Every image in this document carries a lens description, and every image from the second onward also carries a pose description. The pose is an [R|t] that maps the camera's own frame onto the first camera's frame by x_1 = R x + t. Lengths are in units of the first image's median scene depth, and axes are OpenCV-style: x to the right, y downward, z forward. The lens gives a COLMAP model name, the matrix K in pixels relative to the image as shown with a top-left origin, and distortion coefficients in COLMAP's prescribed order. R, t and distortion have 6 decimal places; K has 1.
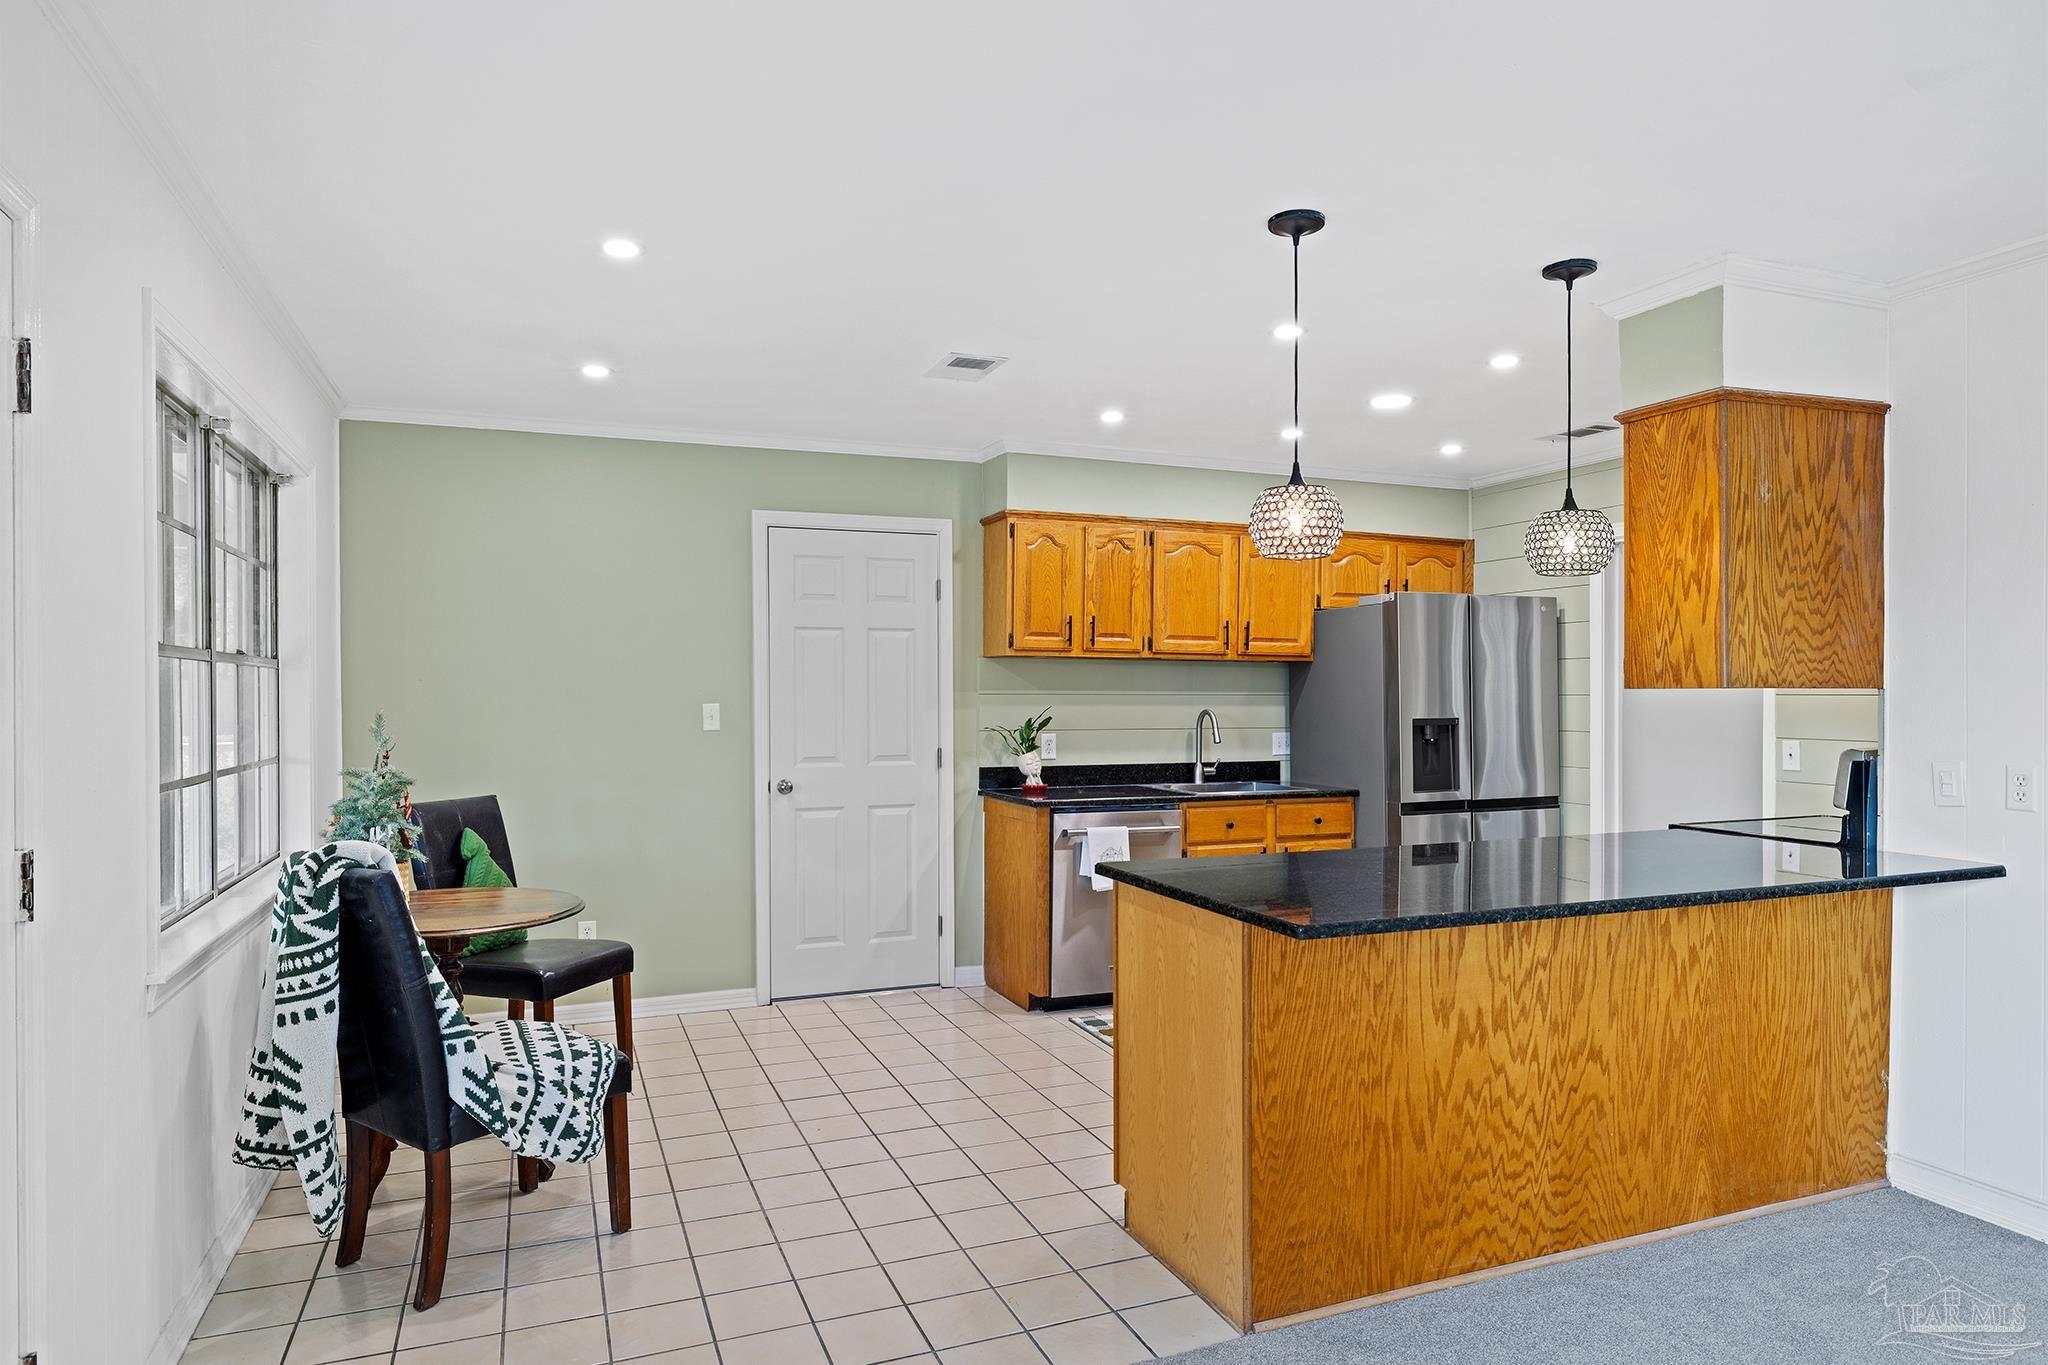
lens RADIAL K [[1222.3, 0, 1024.6], [0, 1222.3, 693.6], [0, 0, 1]] dist [-0.001085, 0.002397]
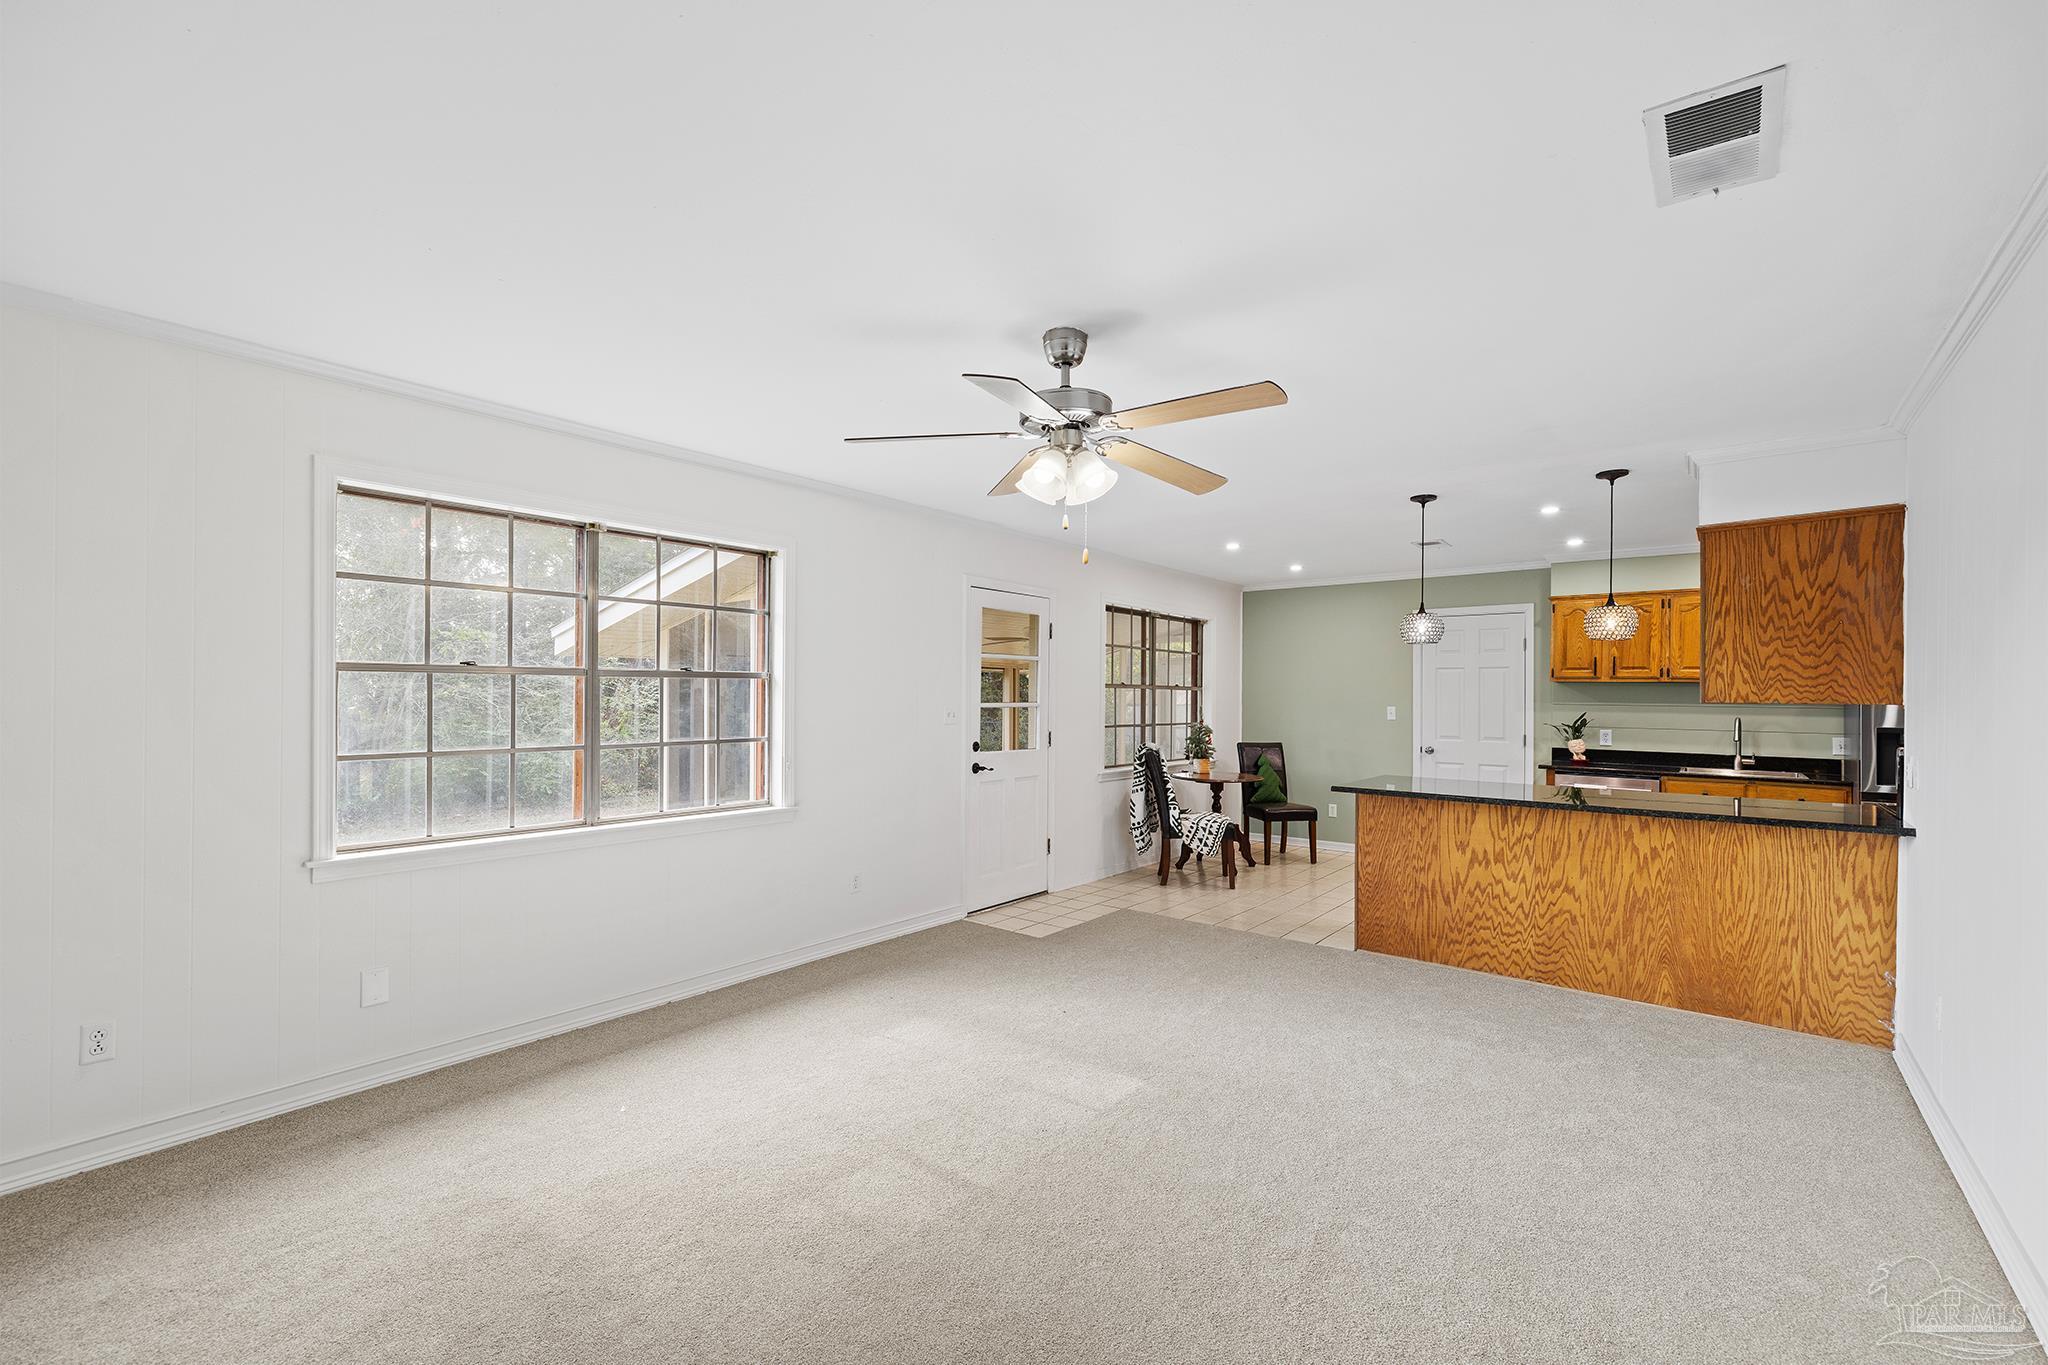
lens RADIAL K [[862.6, 0, 1014.0], [0, 862.6, 690.9], [0, 0, 1]] dist [0.002294, 0.000280]
pose [[0.481892, 0.000702, -0.876230, 0.678586], [-0.013247, 0.999891, -0.006484, -0.000338], [0.876130, 0.014732, 0.481849, -0.240018]]
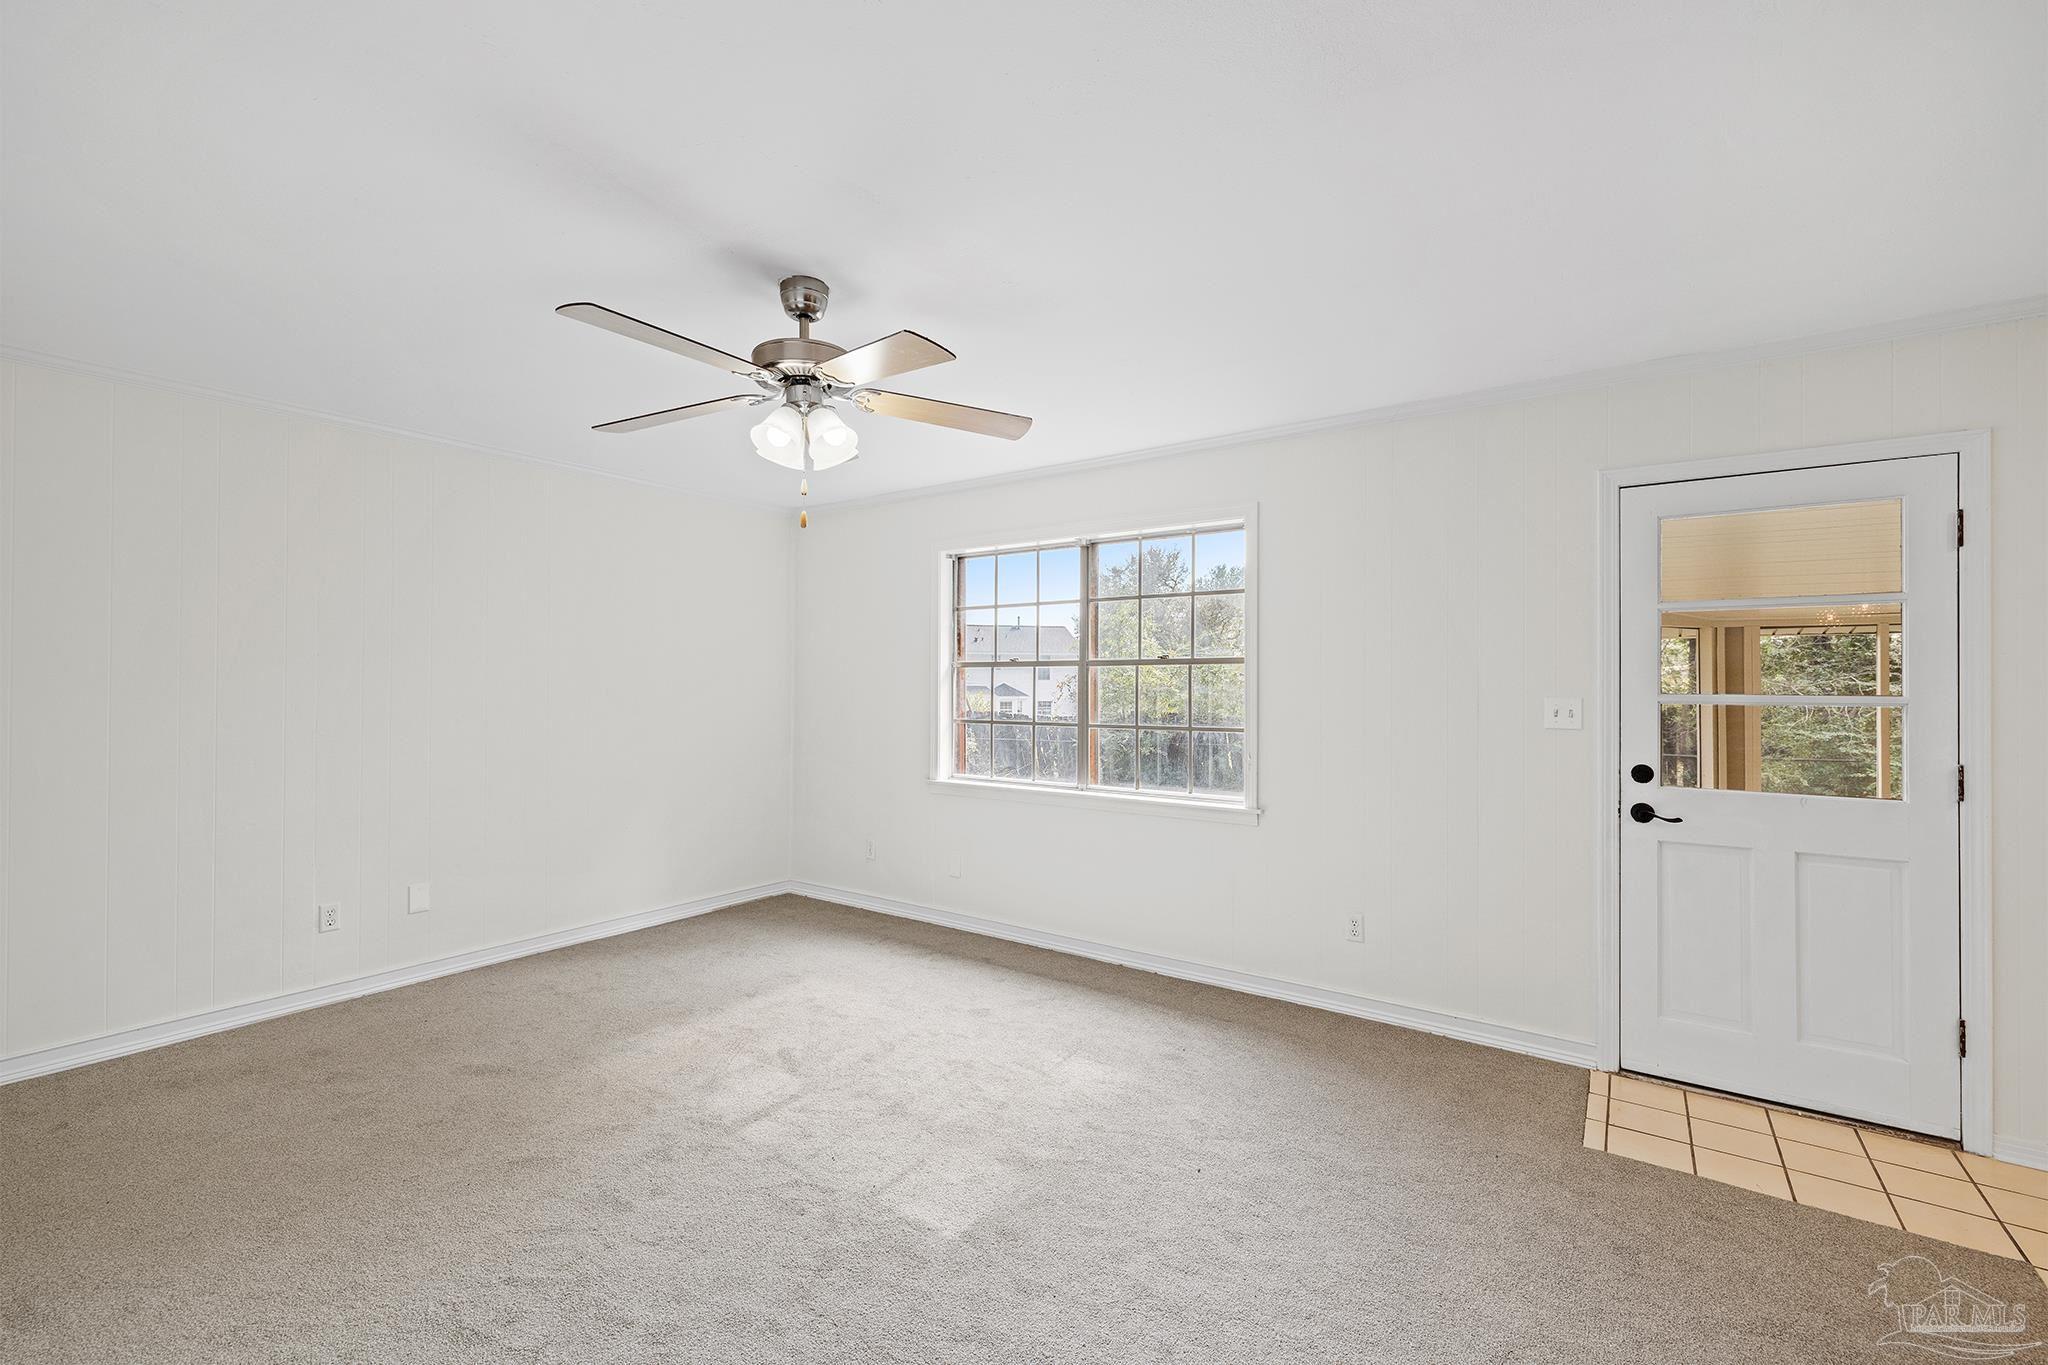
lens RADIAL K [[862.6, 0, 1013.9], [0, 862.6, 666.8], [0, 0, 1]] dist [0.002294, 0.000280]
pose [[-0.846512, 0.000627, -0.532370, 0.411710], [0.002919, 0.999990, -0.003464, -0.008908], [0.532362, -0.004487, -0.846505, 0.460550]]
